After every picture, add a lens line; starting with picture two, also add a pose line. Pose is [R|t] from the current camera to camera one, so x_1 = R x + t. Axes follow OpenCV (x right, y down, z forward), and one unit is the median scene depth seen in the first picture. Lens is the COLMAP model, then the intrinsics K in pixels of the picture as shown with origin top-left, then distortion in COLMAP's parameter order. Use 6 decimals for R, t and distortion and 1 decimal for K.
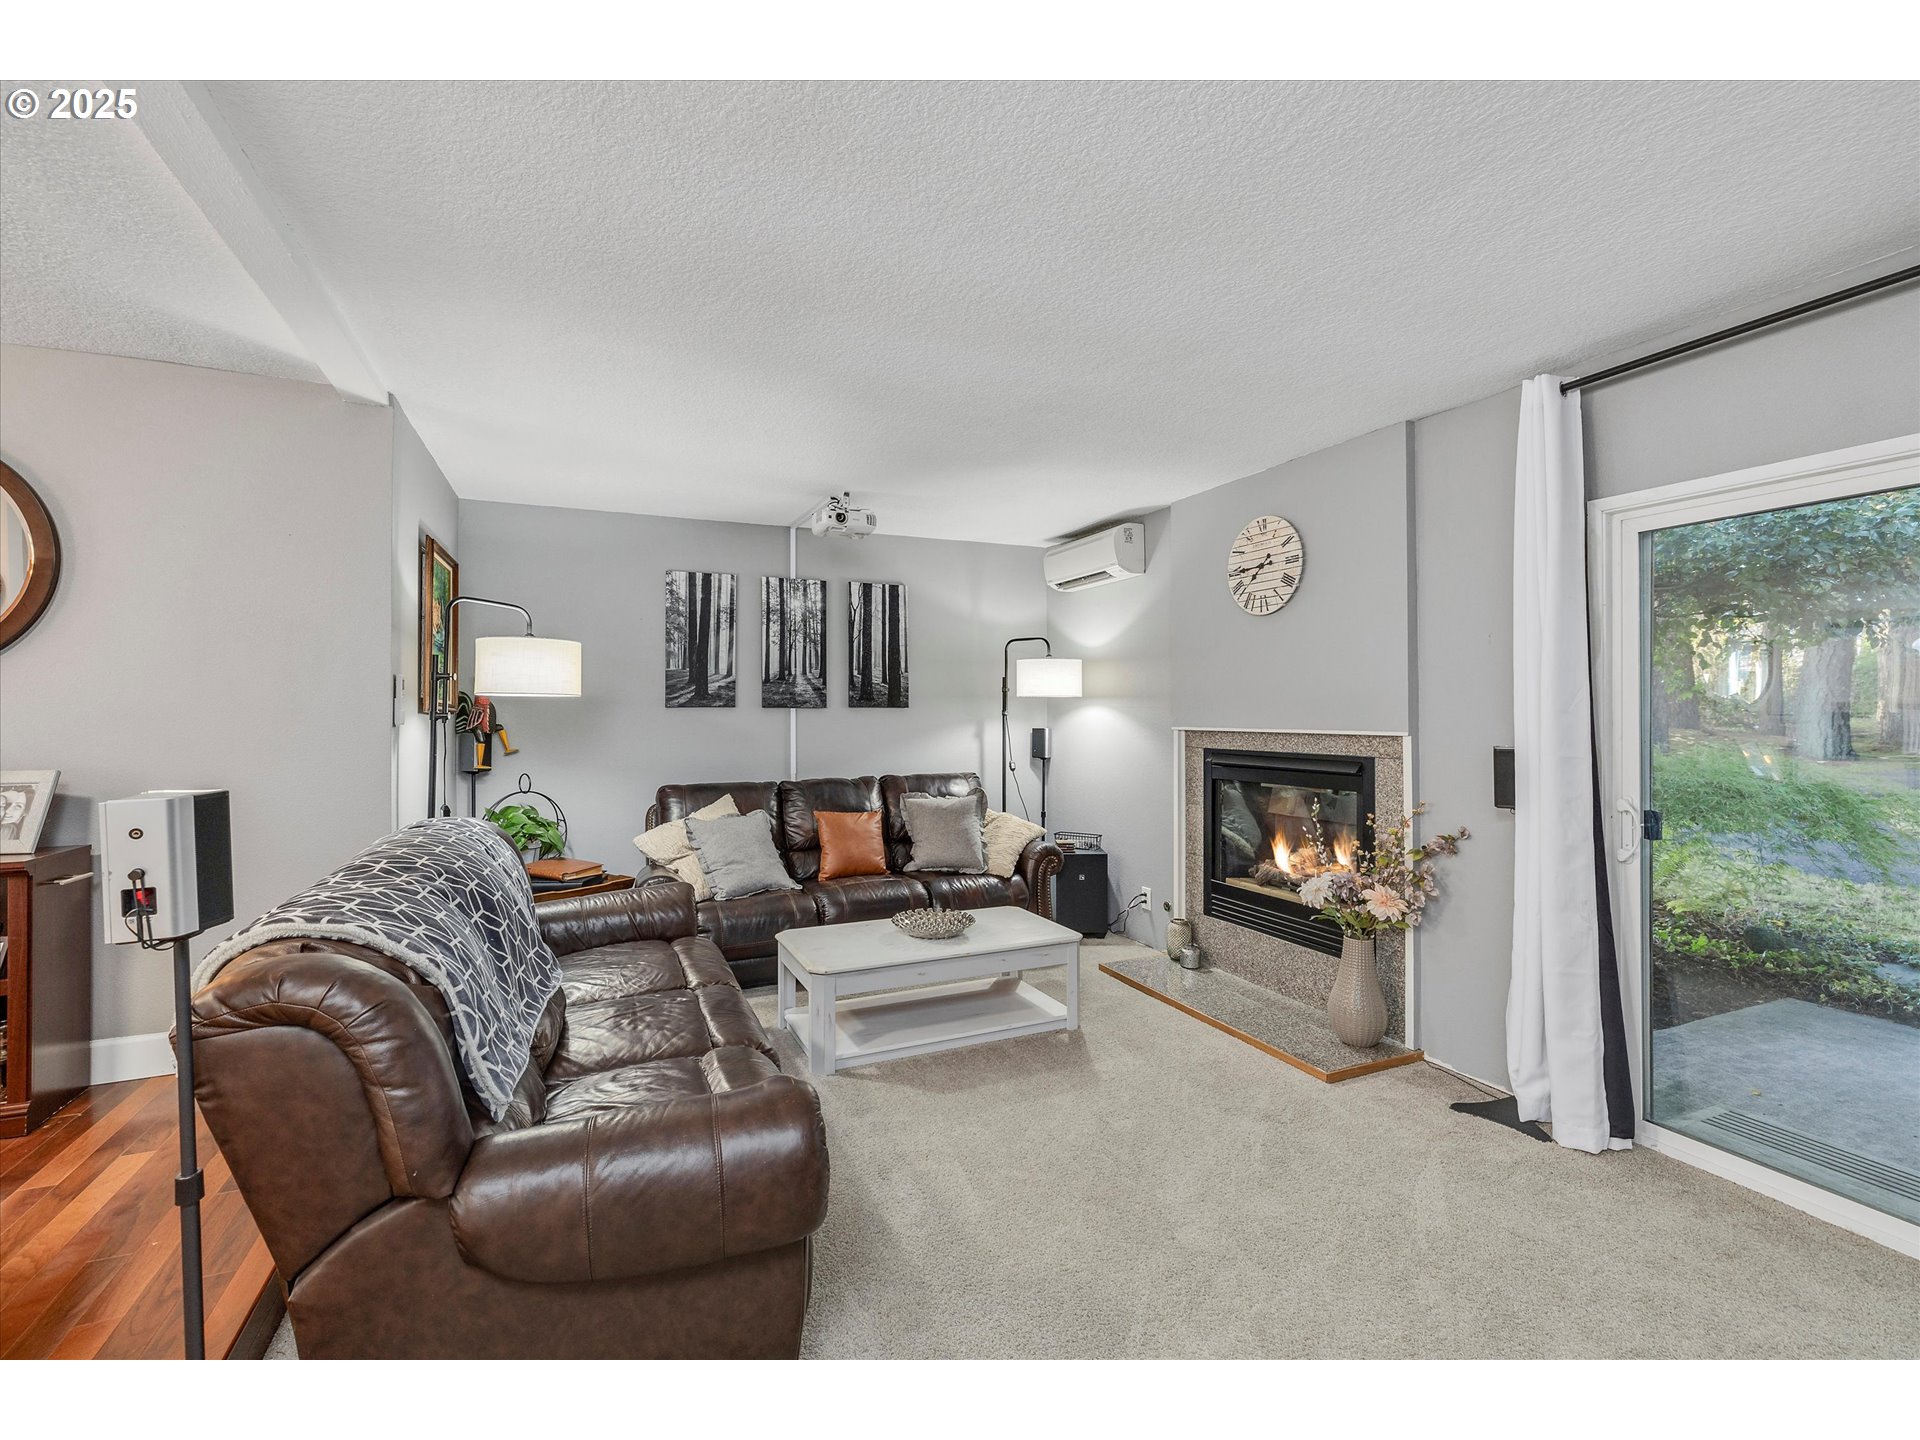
lens RADIAL K [[839.0, 0, 950.3], [0, 839.0, 704.8], [0, 0, 1]] dist [0.002801, 0.000195]
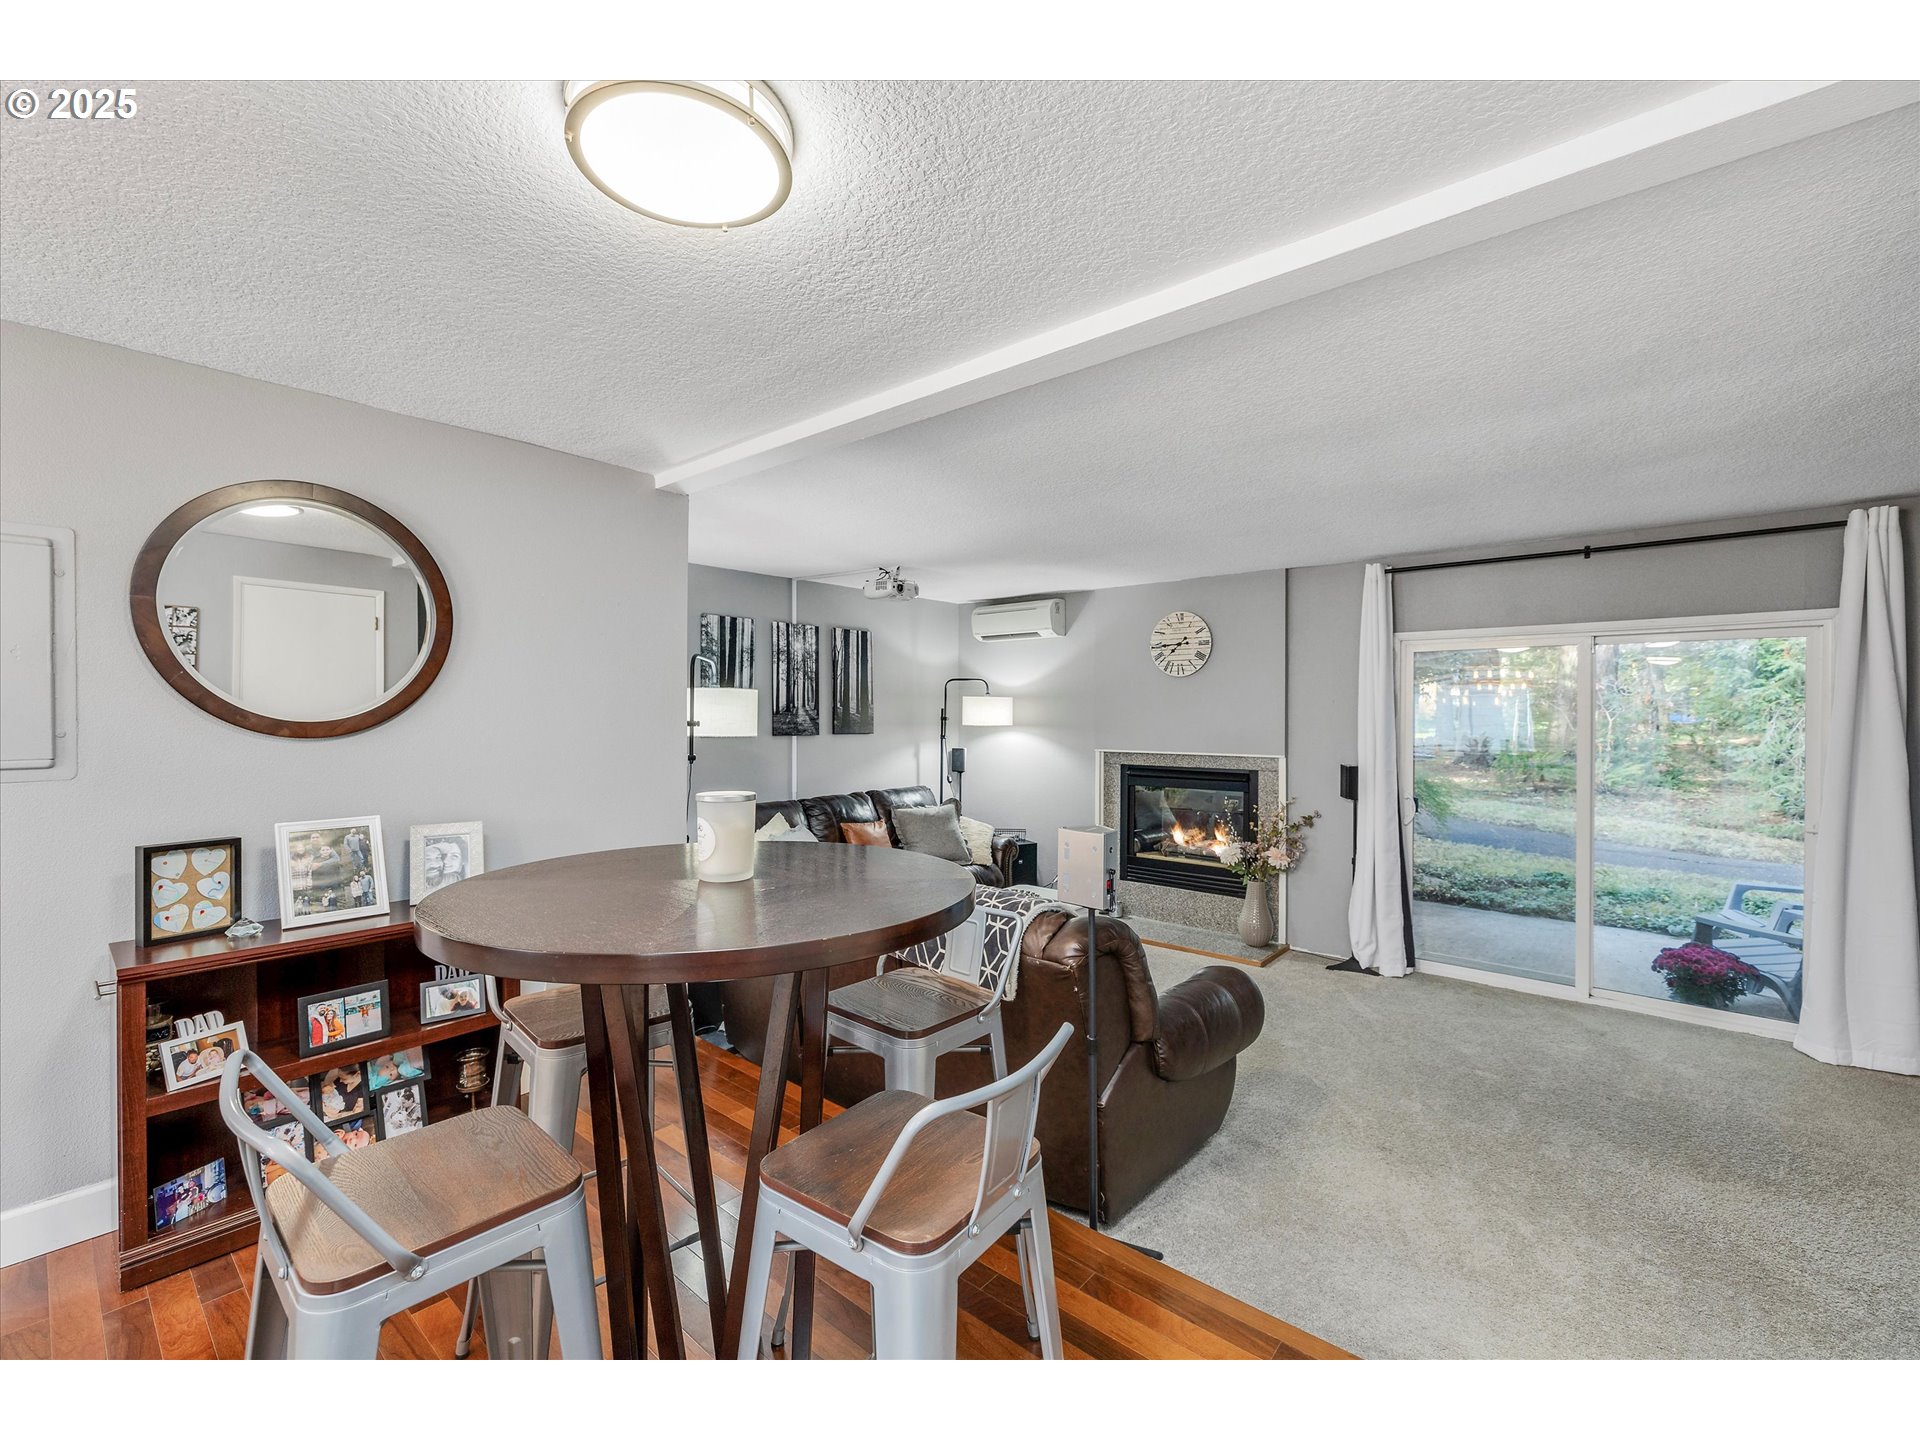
lens RADIAL K [[810.9, 0, 965.3], [0, 810.9, 715.5], [0, 0, 1]] dist [-0.000609, -0.000145]
pose [[0.897808, 0.003075, 0.440377, -0.532640], [-0.007939, 0.999926, 0.009205, -0.041099], [-0.440316, -0.011760, 0.897766, -0.122467]]
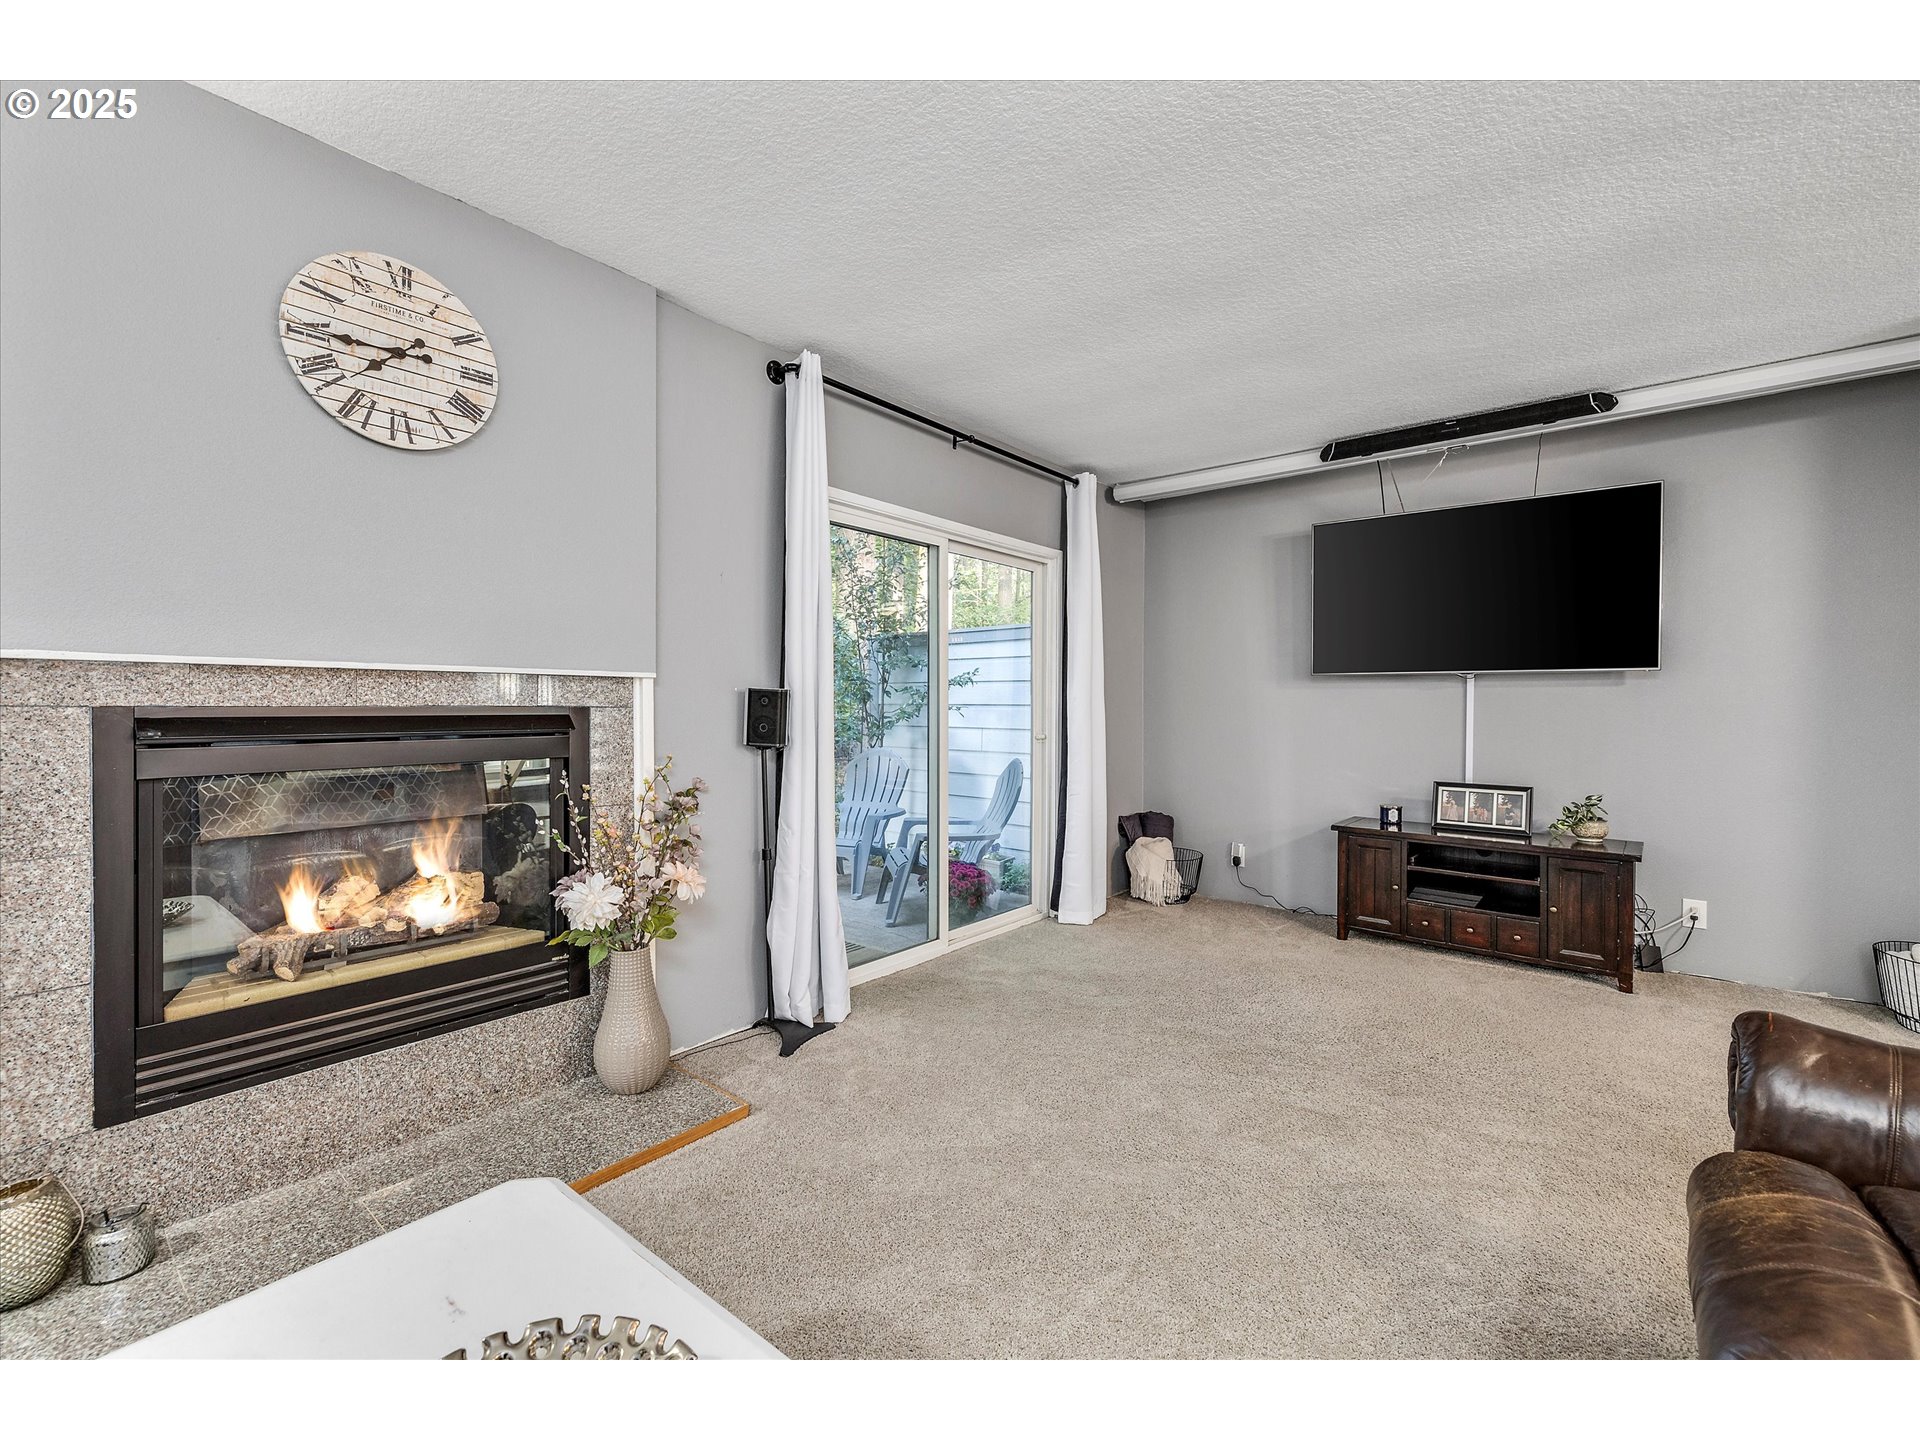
lens RADIAL K [[810.9, 0, 965.3], [0, 810.9, 715.5], [0, 0, 1]] dist [-0.000609, -0.000145]
pose [[-0.452109, -0.011039, 0.891894, -0.212913], [-0.011653, 0.999911, 0.006470, 0.047186], [-0.891887, -0.007468, -0.452197, 0.786407]]
